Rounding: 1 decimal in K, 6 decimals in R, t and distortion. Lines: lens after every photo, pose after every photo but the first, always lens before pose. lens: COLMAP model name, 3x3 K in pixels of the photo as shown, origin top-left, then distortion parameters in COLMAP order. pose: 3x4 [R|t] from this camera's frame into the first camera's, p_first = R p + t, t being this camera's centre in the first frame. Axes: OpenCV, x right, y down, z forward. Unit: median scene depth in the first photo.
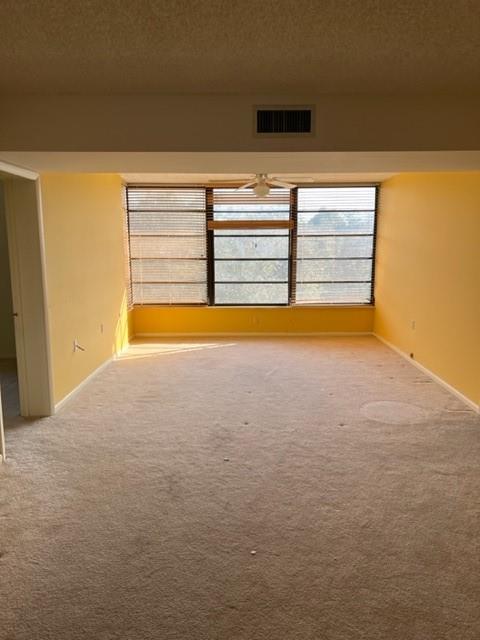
lens RADIAL K [[482.0, 0, 240.0], [0, 482.0, 320.0], [0, 0, 1]] dist [0.077761, -0.090997]
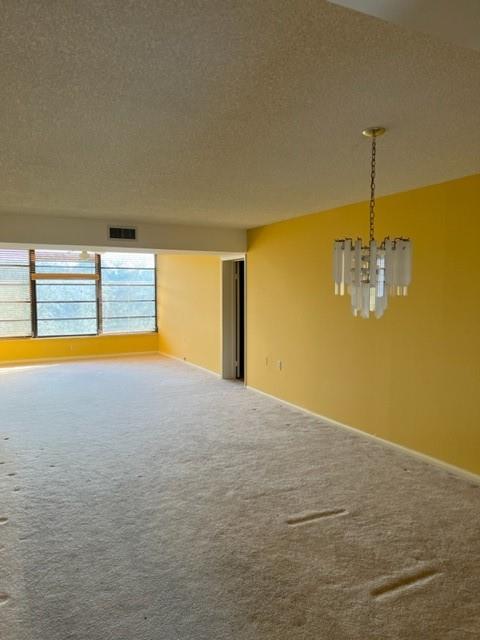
lens RADIAL K [[478.3, 0, 247.4], [0, 478.3, 323.8], [0, 0, 1]] dist [0.078192, -0.095663]
pose [[0.883115, -0.030955, 0.468135, -0.164735], [0.071640, 0.995017, -0.069351, 0.064439], [-0.463655, 0.094782, 0.880932, -0.411316]]
